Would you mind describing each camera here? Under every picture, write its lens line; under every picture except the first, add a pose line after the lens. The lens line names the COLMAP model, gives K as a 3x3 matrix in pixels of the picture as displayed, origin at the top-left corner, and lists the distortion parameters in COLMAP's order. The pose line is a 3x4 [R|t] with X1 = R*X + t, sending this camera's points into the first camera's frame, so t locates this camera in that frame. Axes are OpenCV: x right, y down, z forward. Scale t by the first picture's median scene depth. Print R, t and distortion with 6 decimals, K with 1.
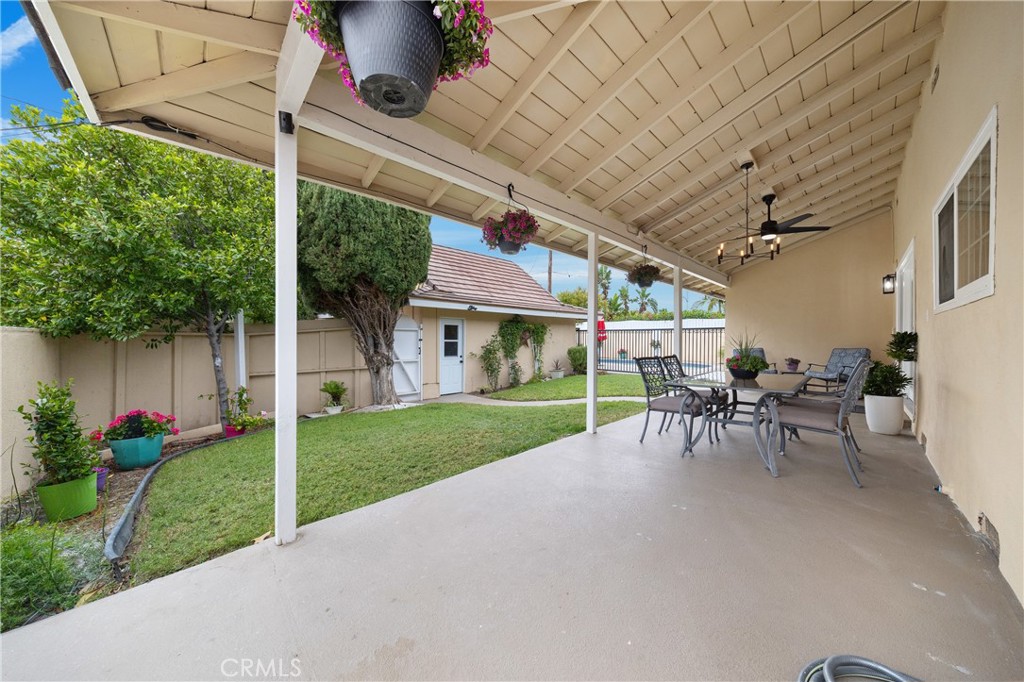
lens RADIAL K [[323.8, 0, 512.0], [0, 323.8, 341.0], [0, 0, 1]] dist [0.000122, -0.000016]
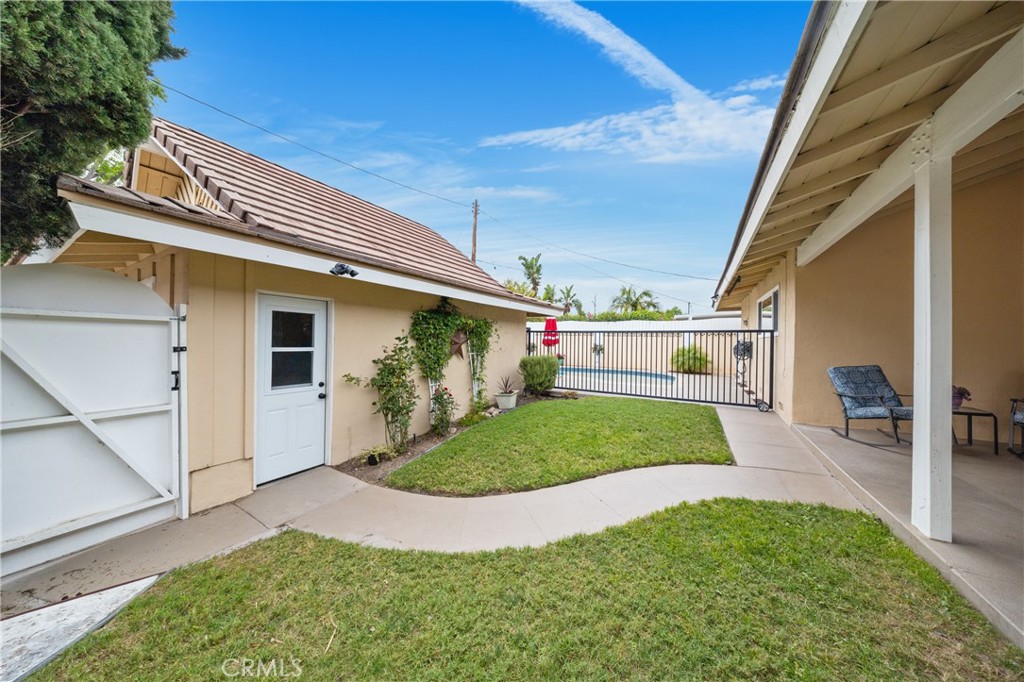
lens RADIAL K [[323.8, 0, 512.0], [0, 323.8, 341.0], [0, 0, 1]] dist [0.000122, -0.000016]
pose [[0.963024, 0.008455, 0.269283, -0.023544], [-0.007523, 0.999962, -0.004492, -0.010550], [-0.269311, 0.002300, 0.963051, 0.450297]]
